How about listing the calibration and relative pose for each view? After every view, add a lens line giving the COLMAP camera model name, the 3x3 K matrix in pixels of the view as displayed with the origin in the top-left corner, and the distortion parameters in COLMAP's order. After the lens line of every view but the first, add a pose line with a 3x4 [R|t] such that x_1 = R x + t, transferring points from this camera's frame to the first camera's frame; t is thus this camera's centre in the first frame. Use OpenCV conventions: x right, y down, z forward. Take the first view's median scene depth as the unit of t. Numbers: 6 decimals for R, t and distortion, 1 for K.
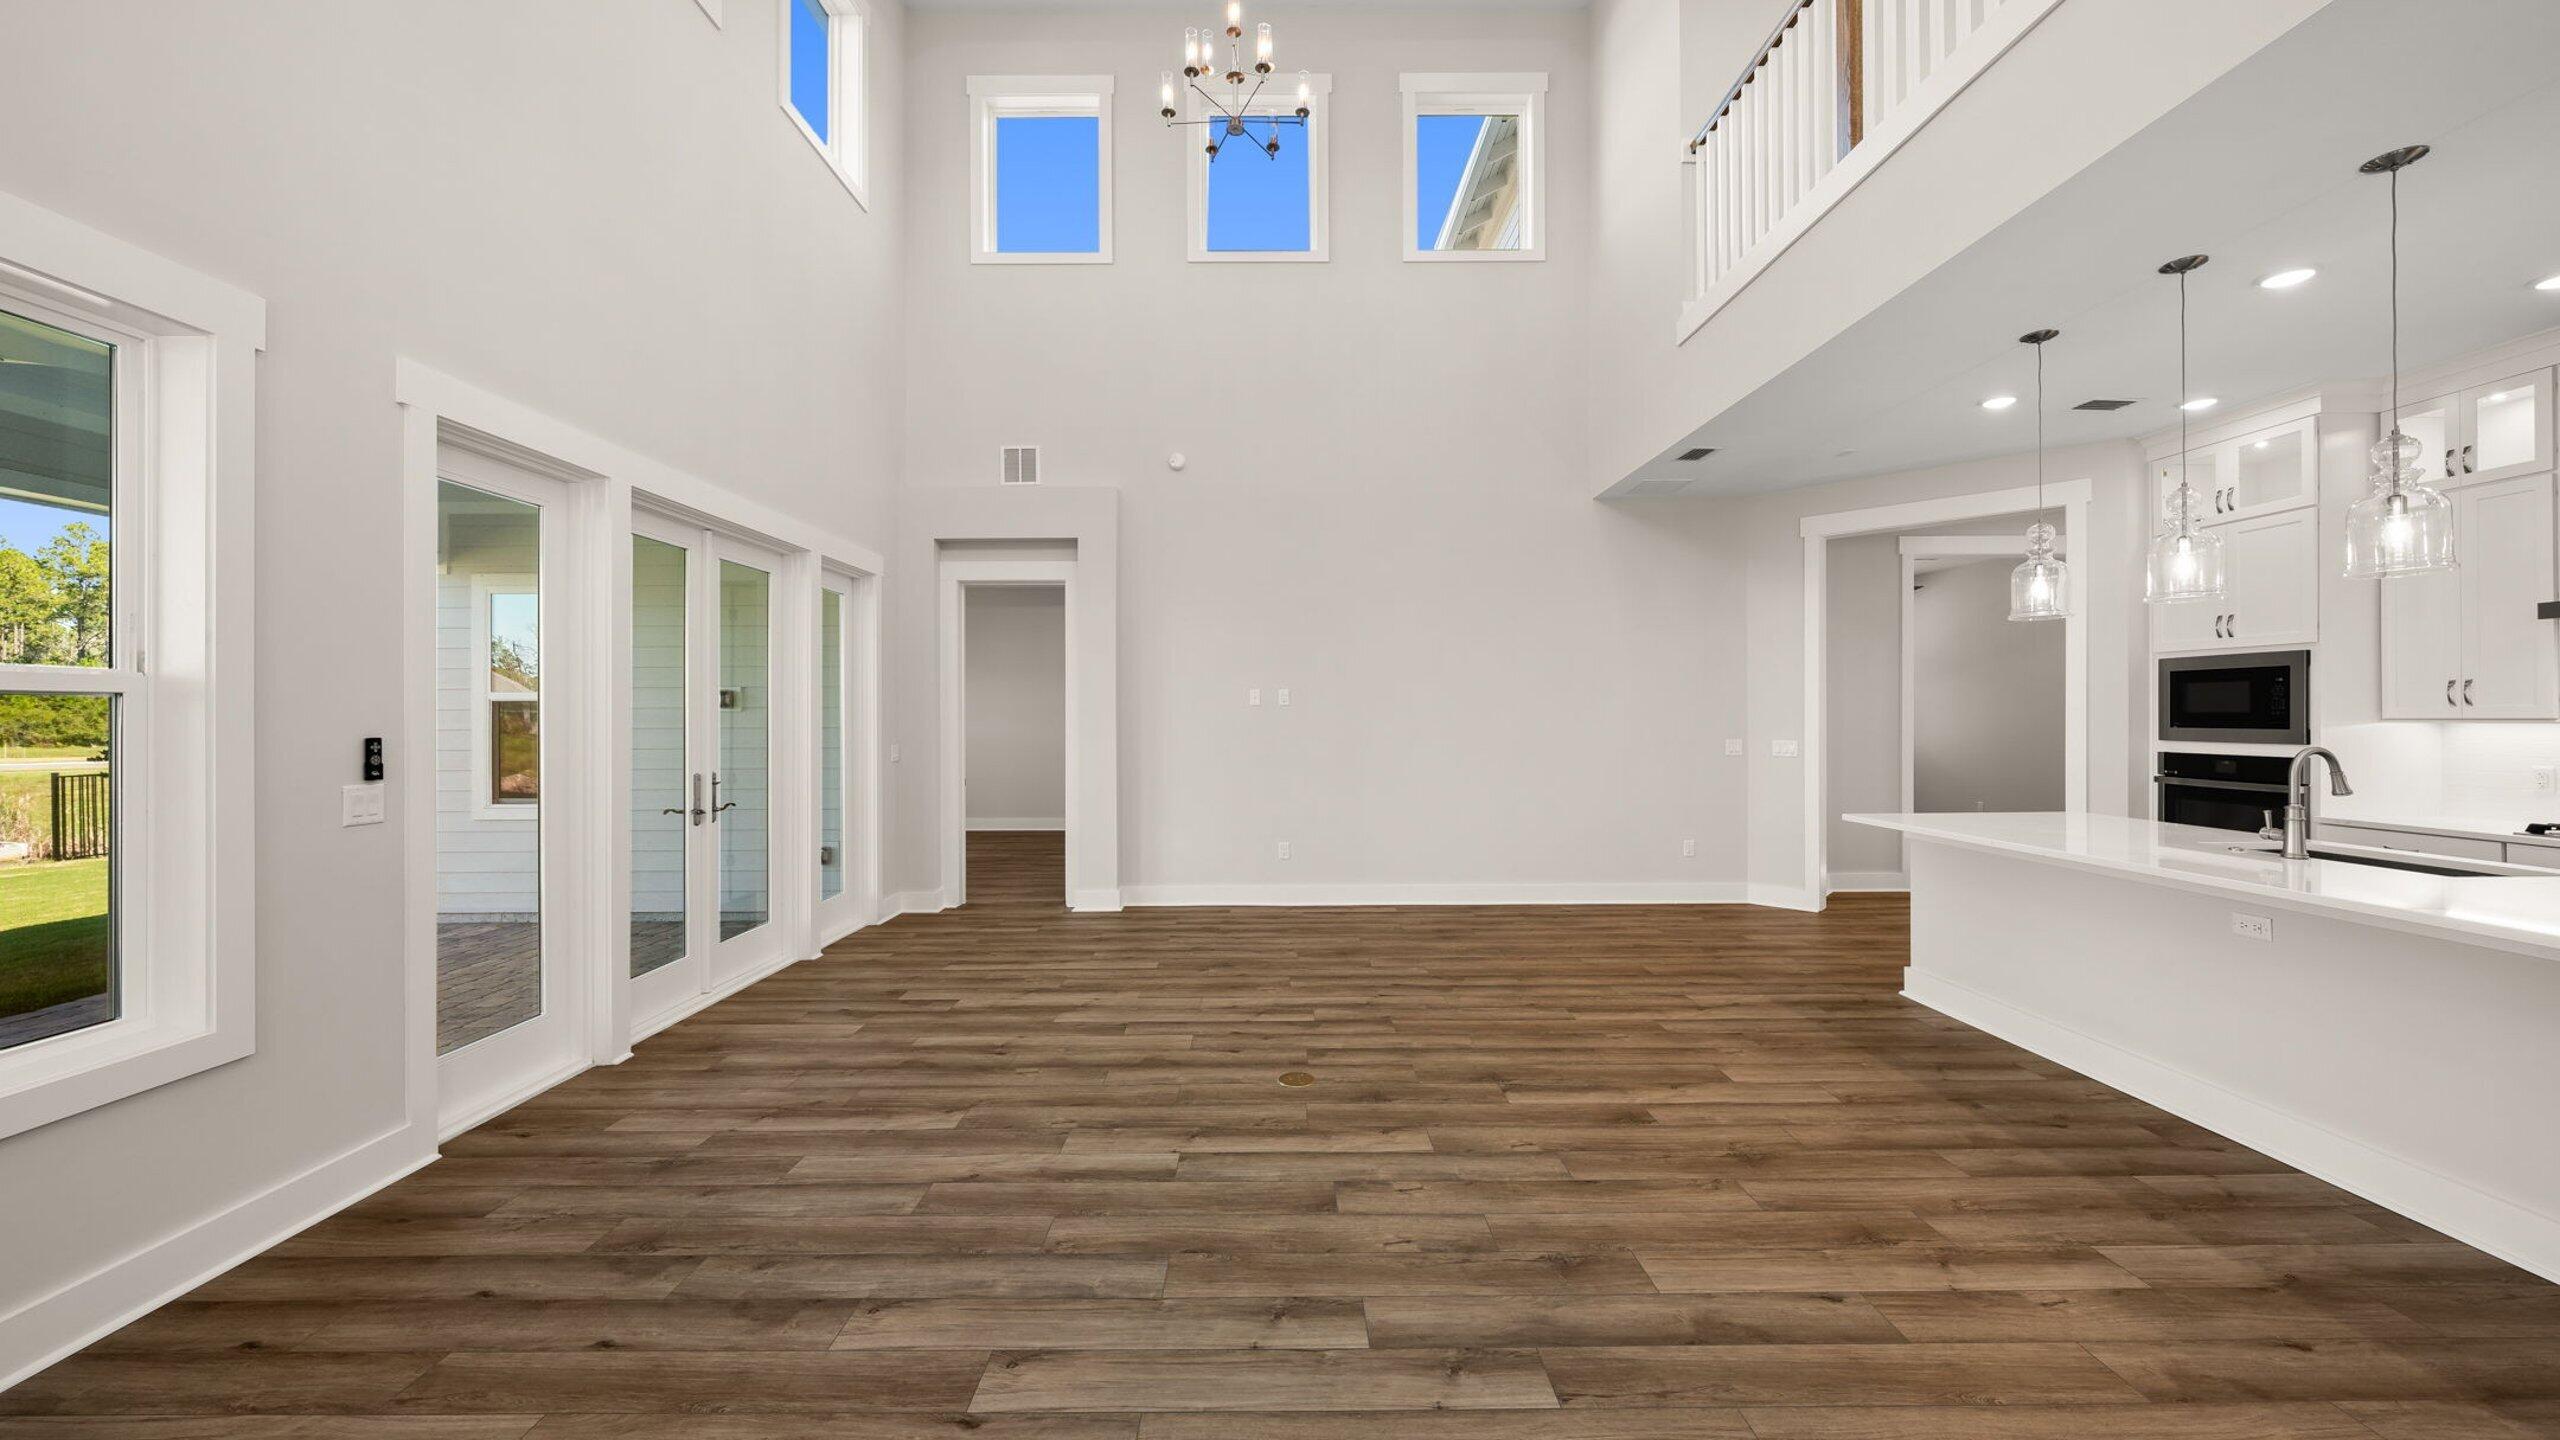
lens RADIAL K [[899.5, 0, 1275.7], [0, 899.5, 713.9], [0, 0, 1]] dist [0.002707, -0.000410]
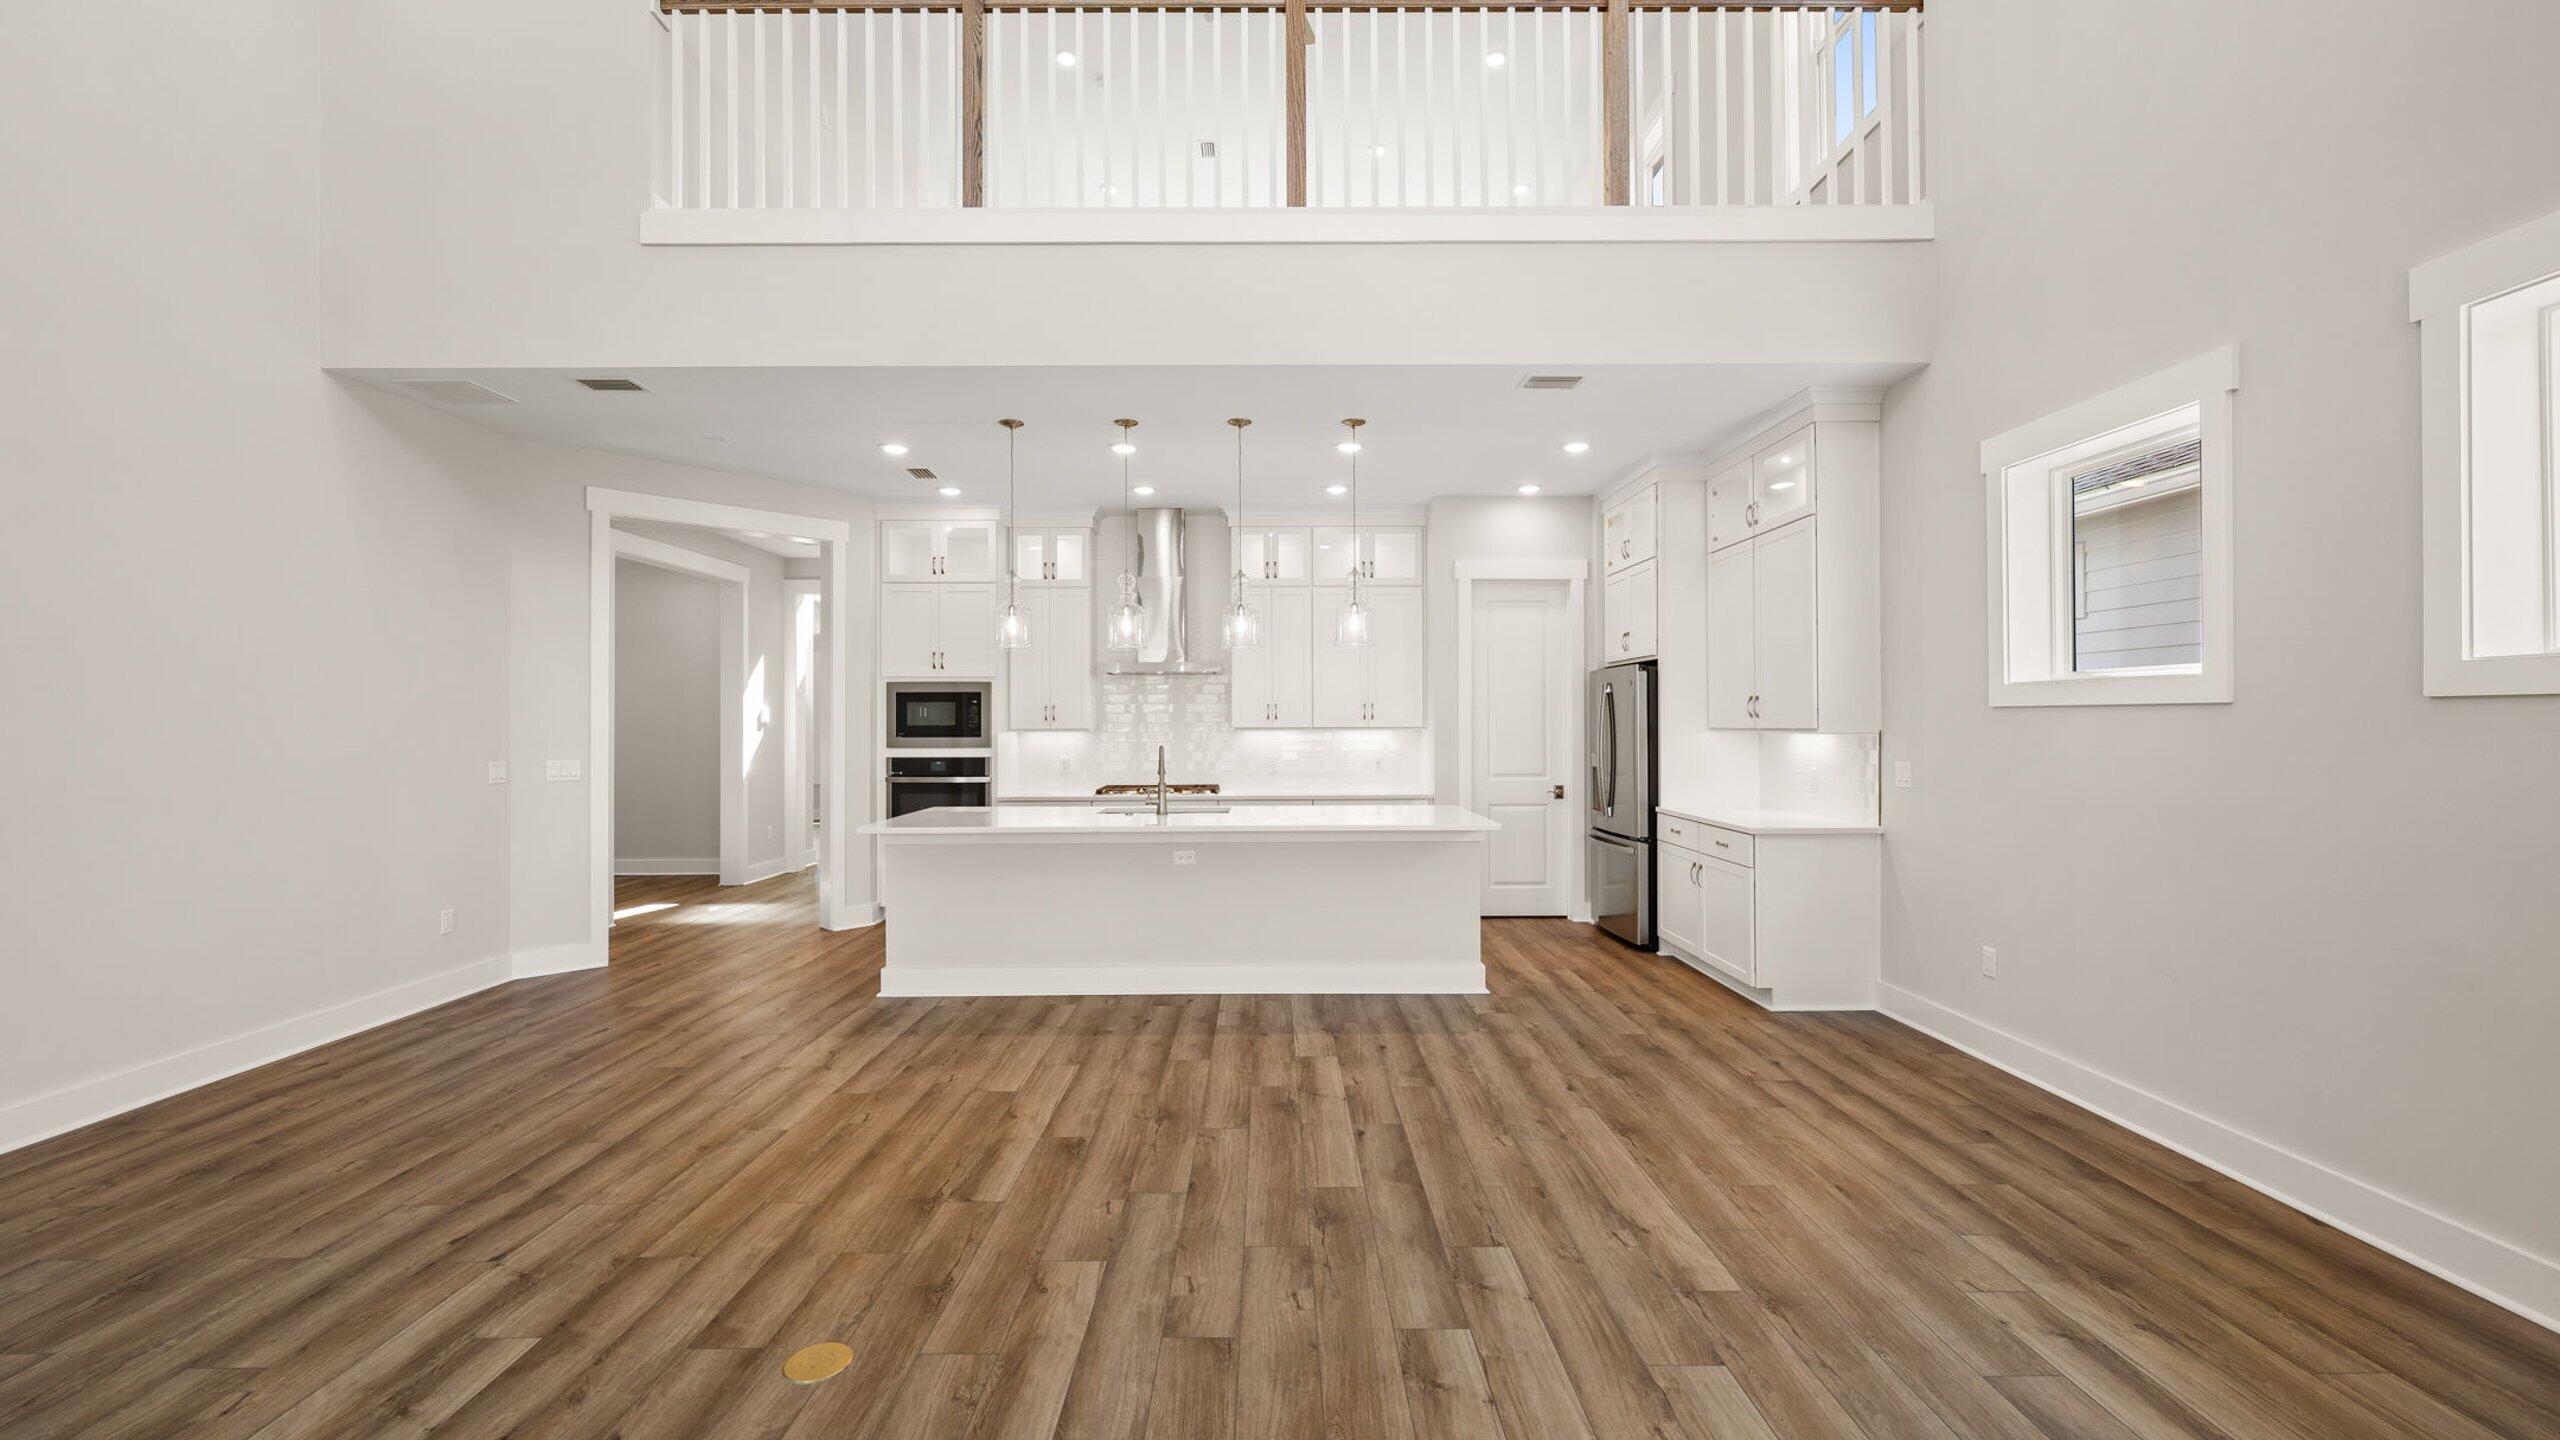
lens RADIAL K [[1025.3, 0, 1265.5], [0, 1025.3, 720.4], [0, 0, 1]] dist [-0.002641, -0.000482]
pose [[0.005862, 0.006109, 0.999964, -0.679394], [0.002496, 0.999978, -0.006123, 0.002482], [-0.999980, 0.002531, 0.005846, 0.764846]]
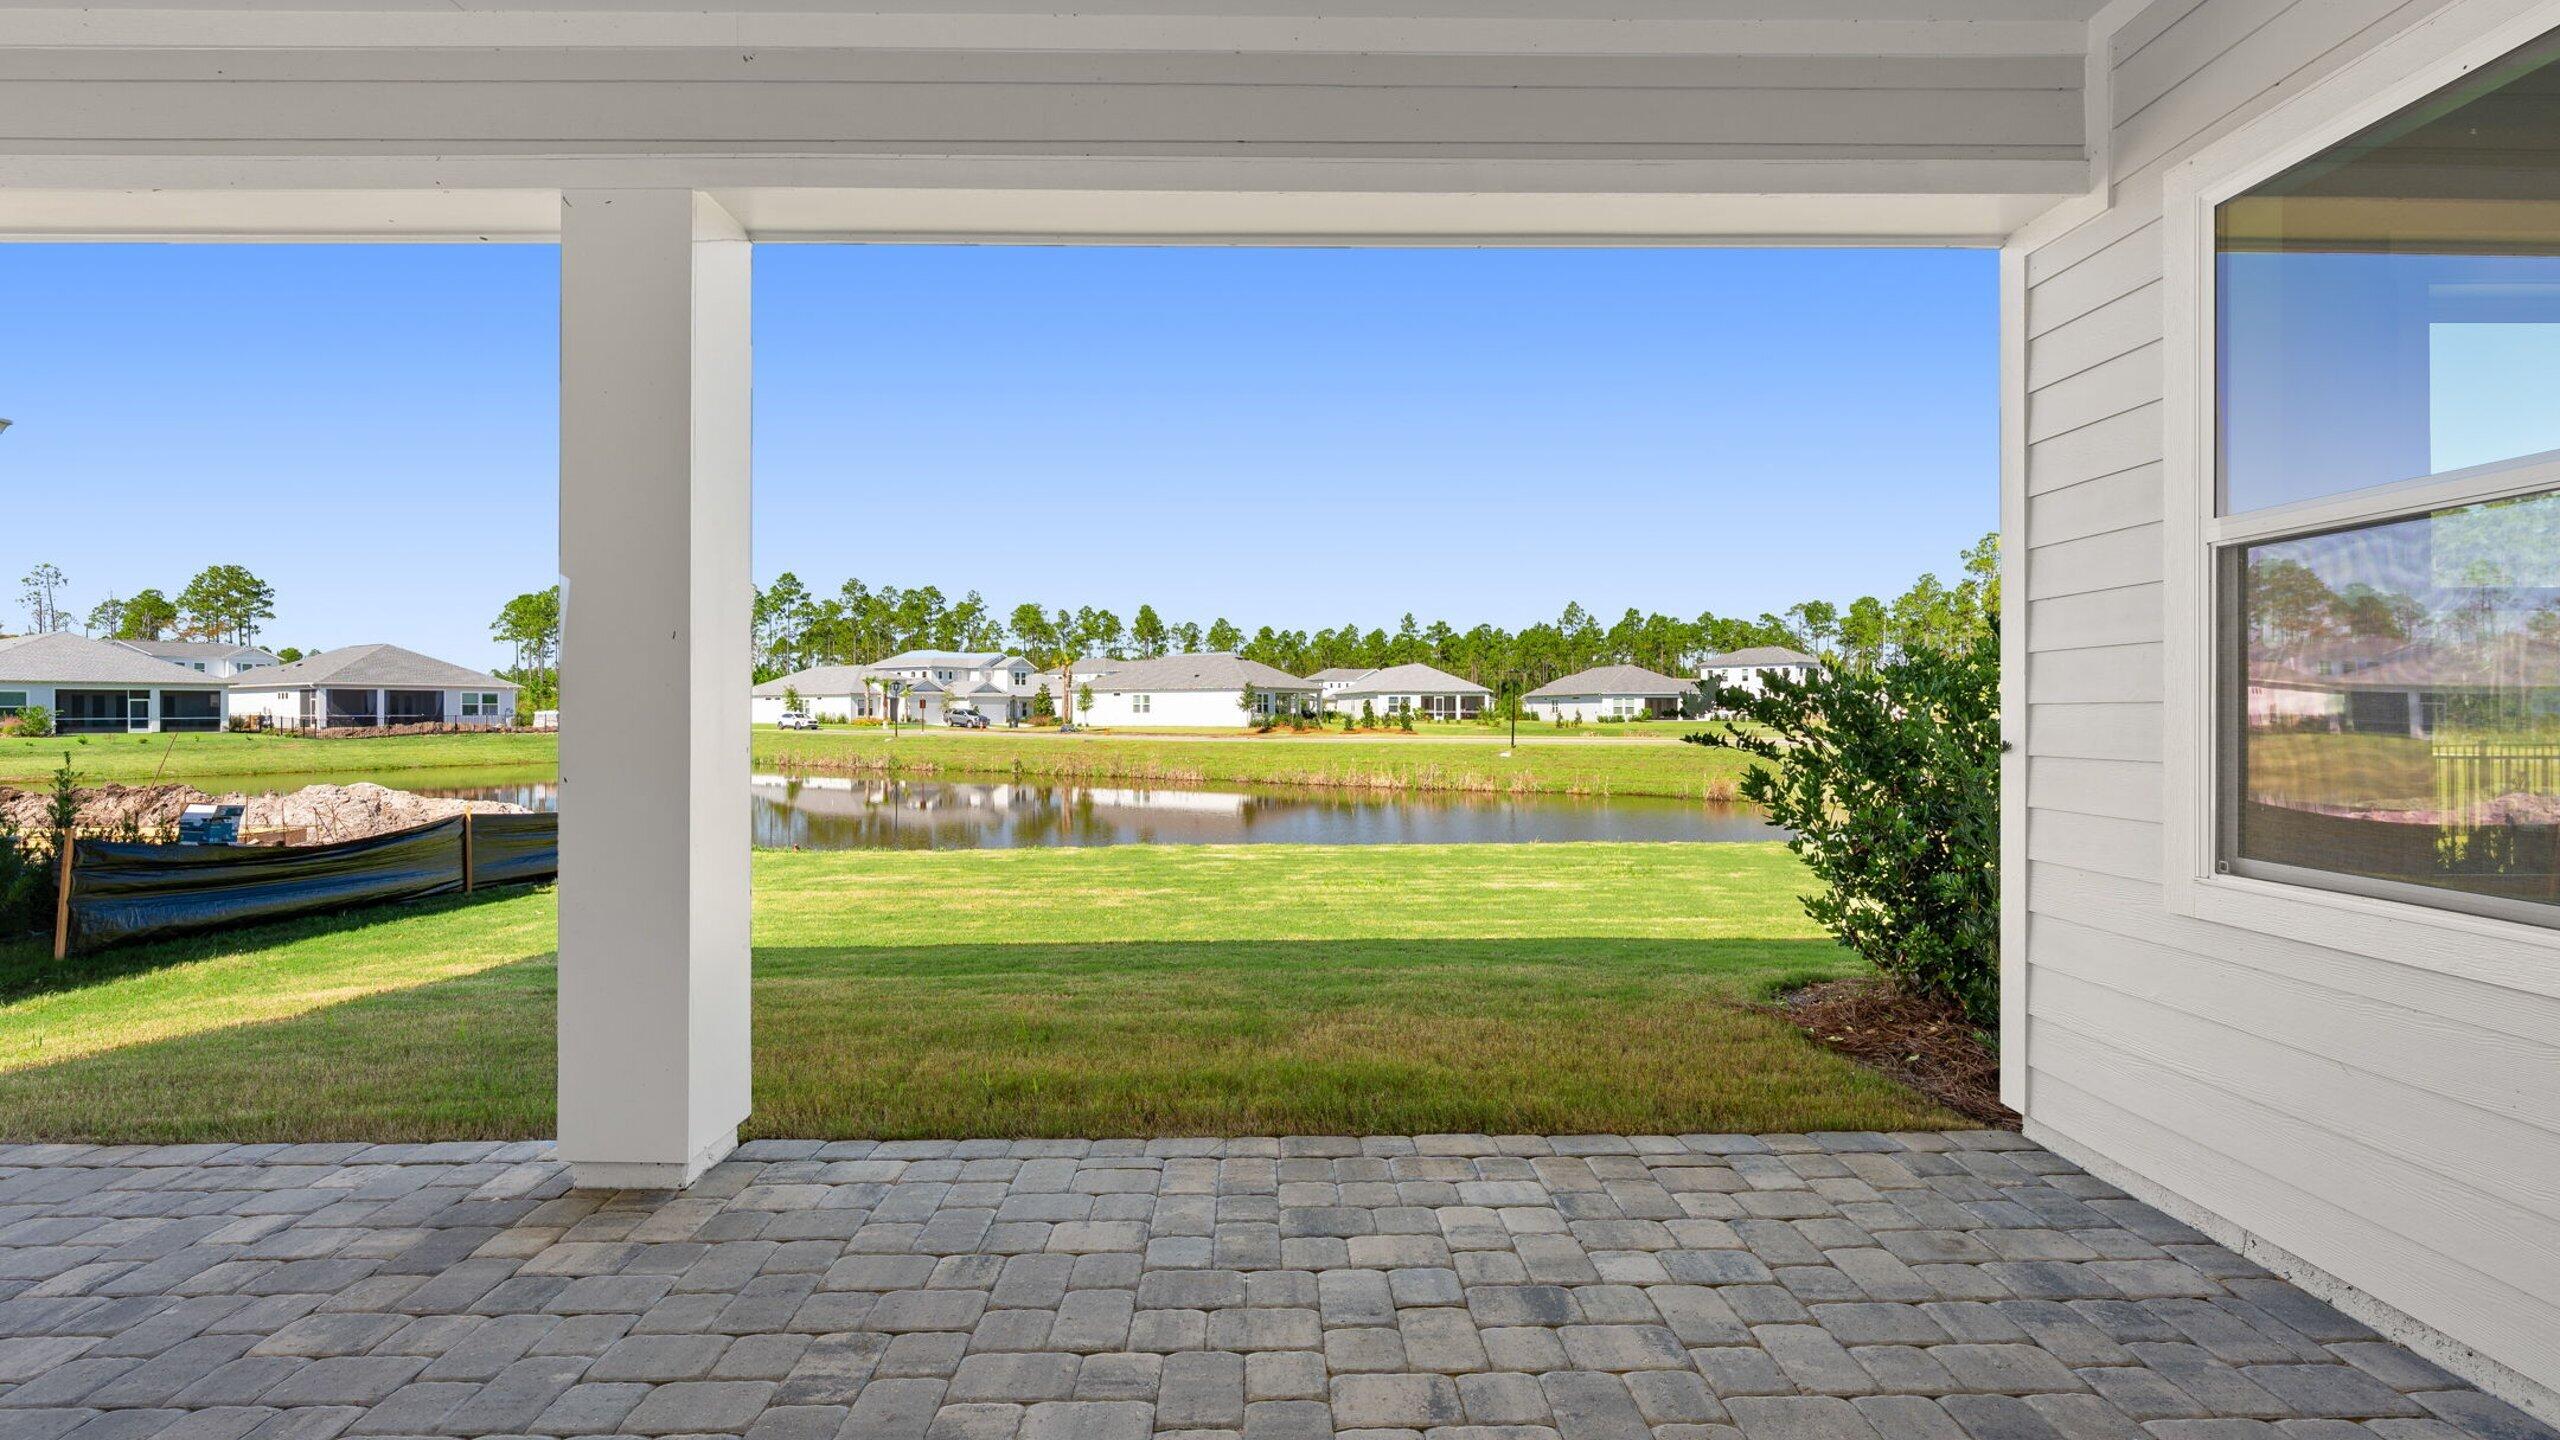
lens RADIAL K [[1086.0, 0, 1270.6], [0, 1086.0, 710.9], [0, 0, 1]] dist [-0.004272, 0.000340]
pose [[0.006361, 0.004619, -0.999969, -1.015487], [0.003559, 0.999983, 0.004641, 0.082230], [0.999973, -0.003588, 0.006345, 1.373957]]
